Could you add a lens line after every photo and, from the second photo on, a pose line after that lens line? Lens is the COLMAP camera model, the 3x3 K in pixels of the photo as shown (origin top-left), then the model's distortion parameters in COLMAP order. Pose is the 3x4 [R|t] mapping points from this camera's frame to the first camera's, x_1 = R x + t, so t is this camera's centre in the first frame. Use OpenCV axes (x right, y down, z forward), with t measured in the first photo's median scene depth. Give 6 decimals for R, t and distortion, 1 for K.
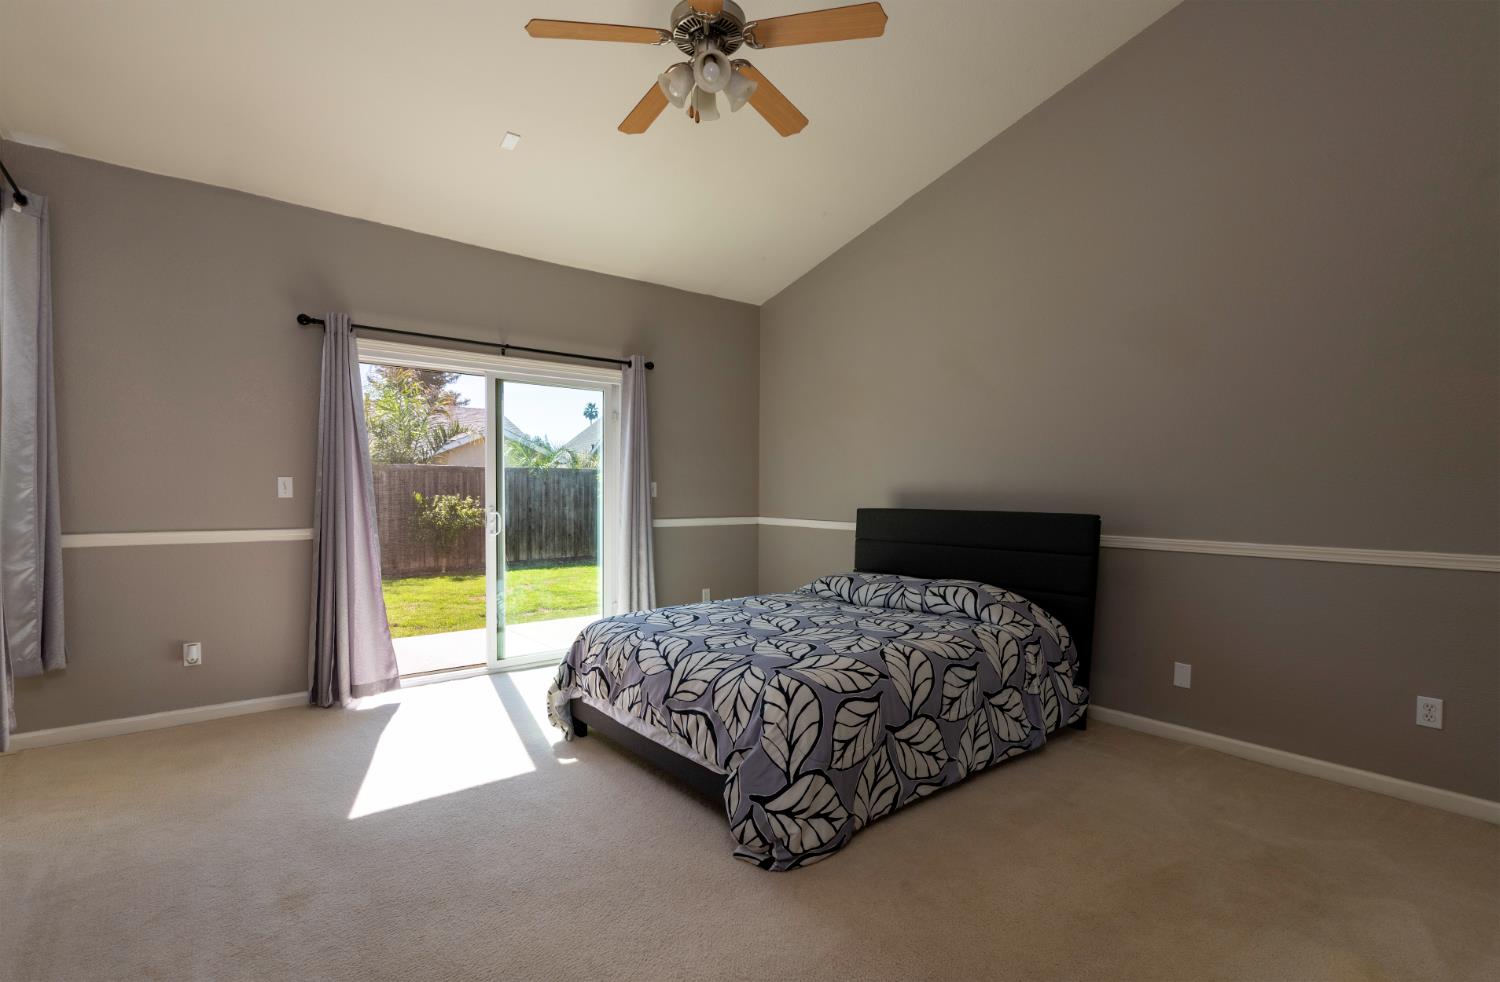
lens RADIAL K [[698.9, 0, 747.1], [0, 698.9, 493.9], [0, 0, 1]] dist [-0.001288, -0.000032]
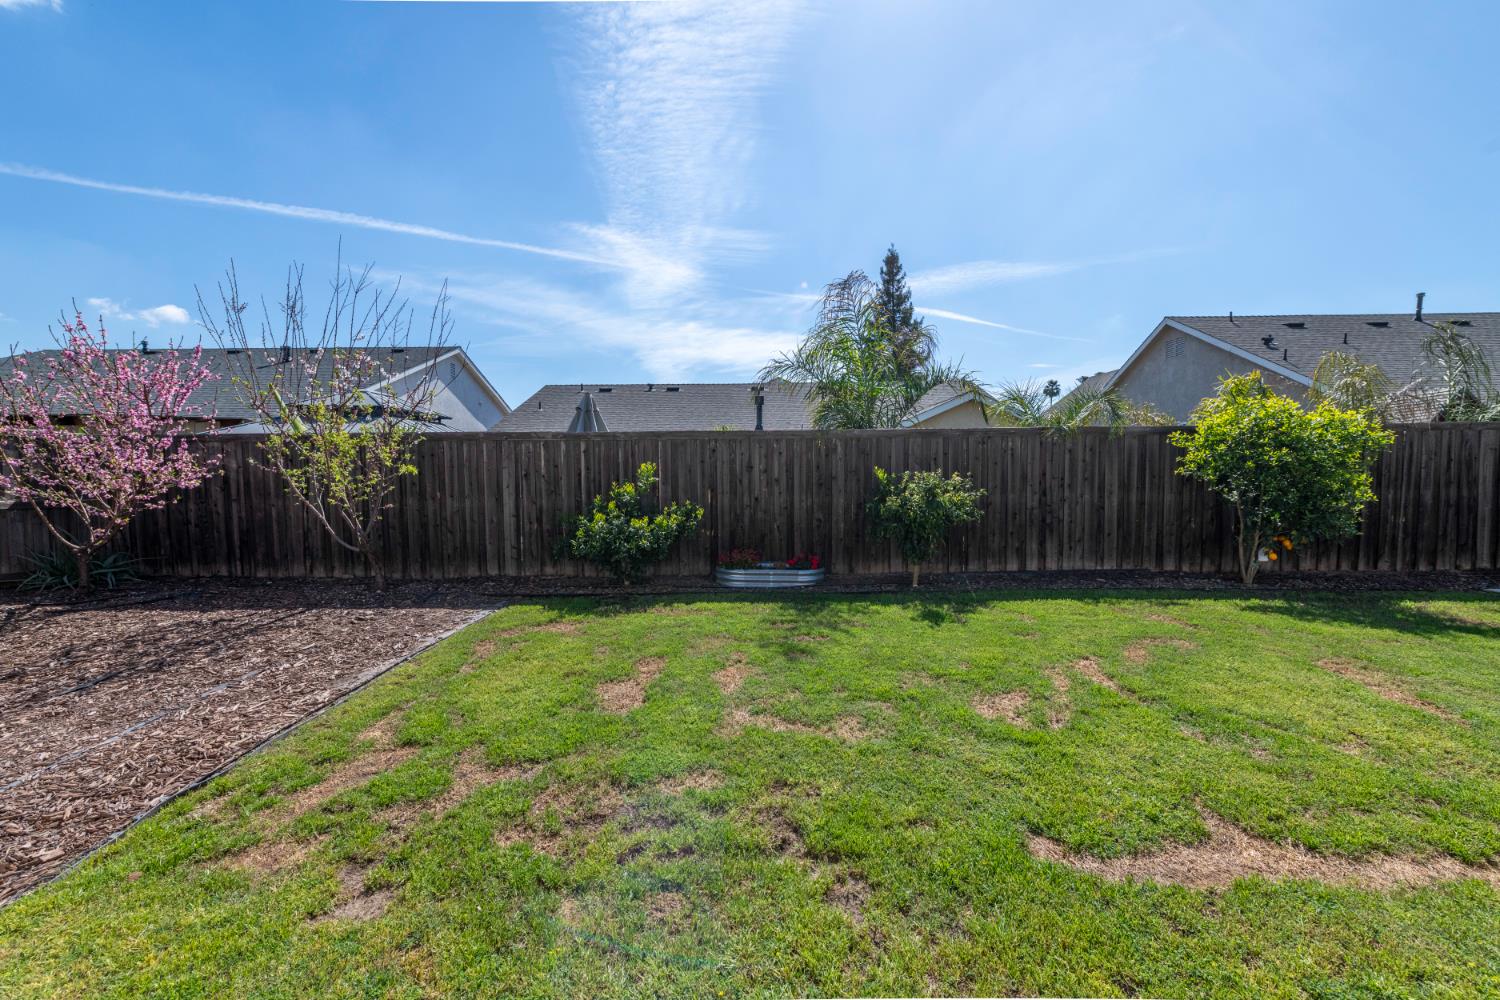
lens RADIAL K [[595.7, 0, 746.0], [0, 595.7, 505.1], [0, 0, 1]] dist [0.000312, 0.000005]
pose [[0.774526, 0.025875, -0.632013, -0.196687], [0.011086, 0.998454, 0.054462, 0.000948], [0.632445, -0.049189, 0.773042, 0.448423]]
